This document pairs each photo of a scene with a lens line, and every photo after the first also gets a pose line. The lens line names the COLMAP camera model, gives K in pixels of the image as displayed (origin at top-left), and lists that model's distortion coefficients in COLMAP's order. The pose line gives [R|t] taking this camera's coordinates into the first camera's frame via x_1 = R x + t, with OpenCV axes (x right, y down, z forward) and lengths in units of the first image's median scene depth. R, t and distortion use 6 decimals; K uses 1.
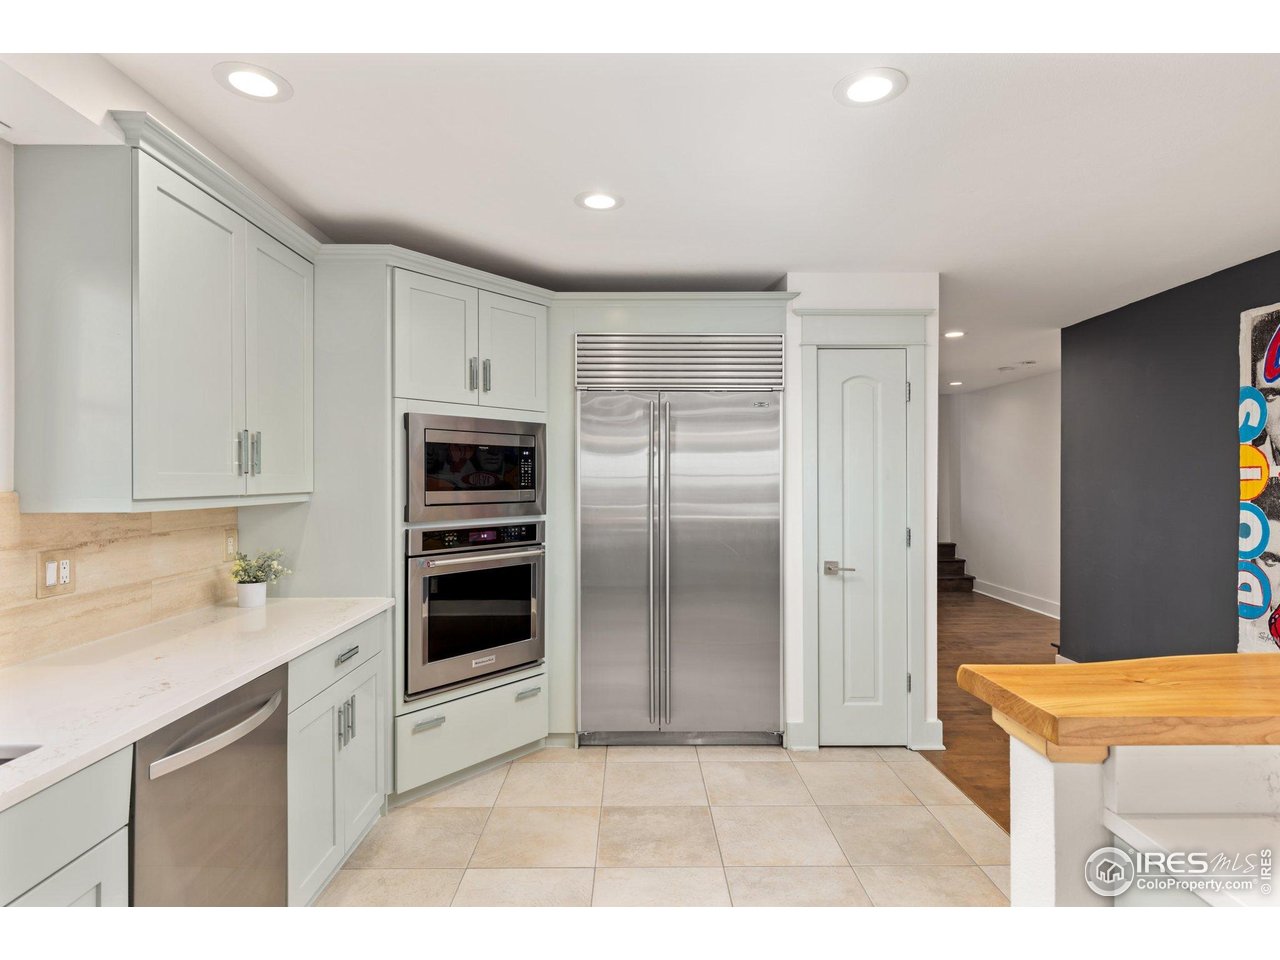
lens RADIAL K [[682.9, 0, 640.0], [0, 682.9, 480.0], [0, 0, 1]] dist [0.002148, -0.000124]
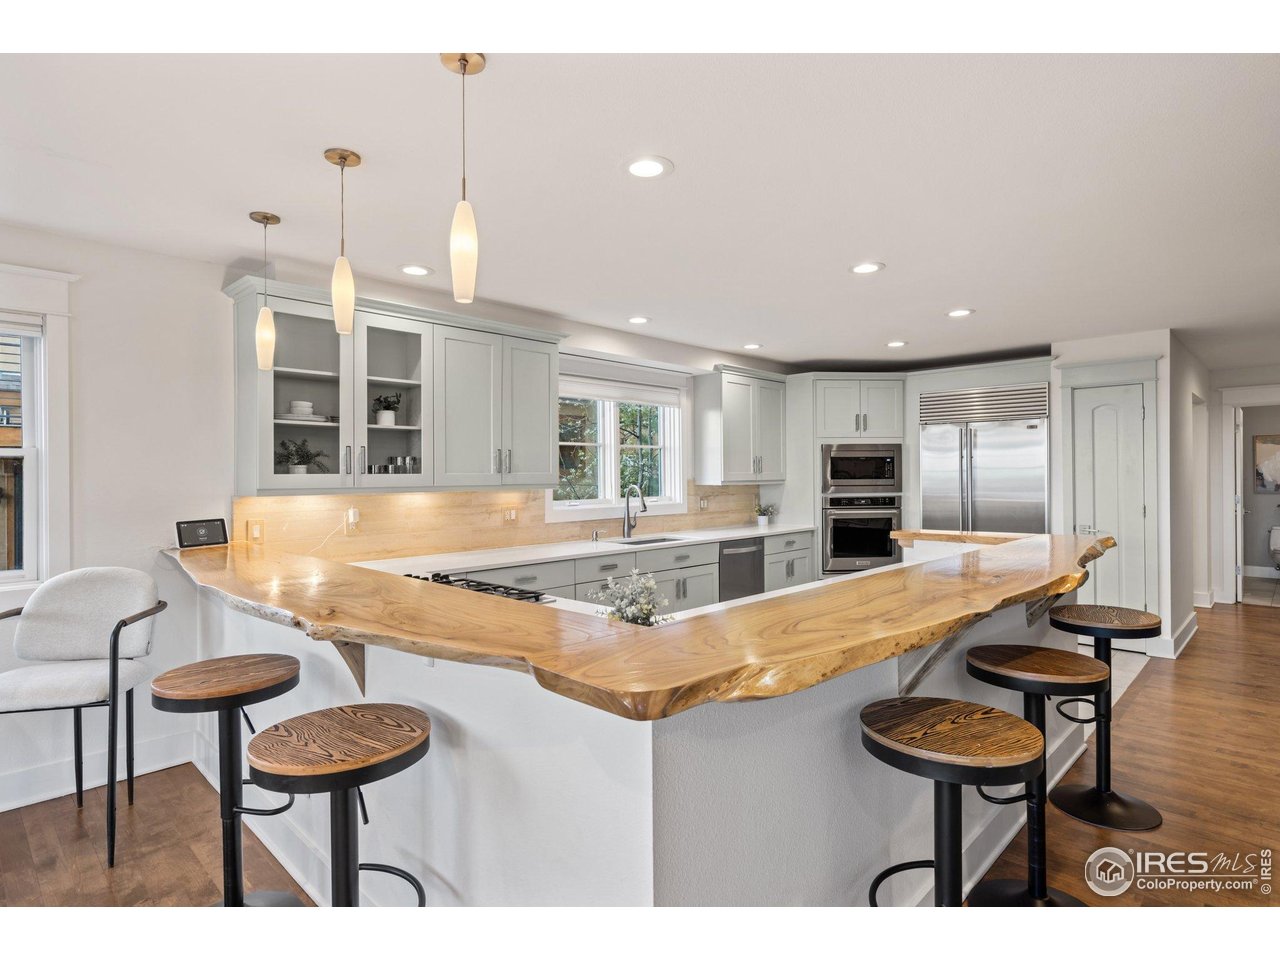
lens RADIAL K [[682.9, 0, 640.0], [0, 682.9, 480.0], [0, 0, 1]] dist [0.002148, -0.000124]
pose [[0.701126, 0.000156, -0.713037, 0.752441], [0.007755, 0.999939, 0.007844, -0.003578], [0.712995, -0.011029, 0.701082, -0.897174]]
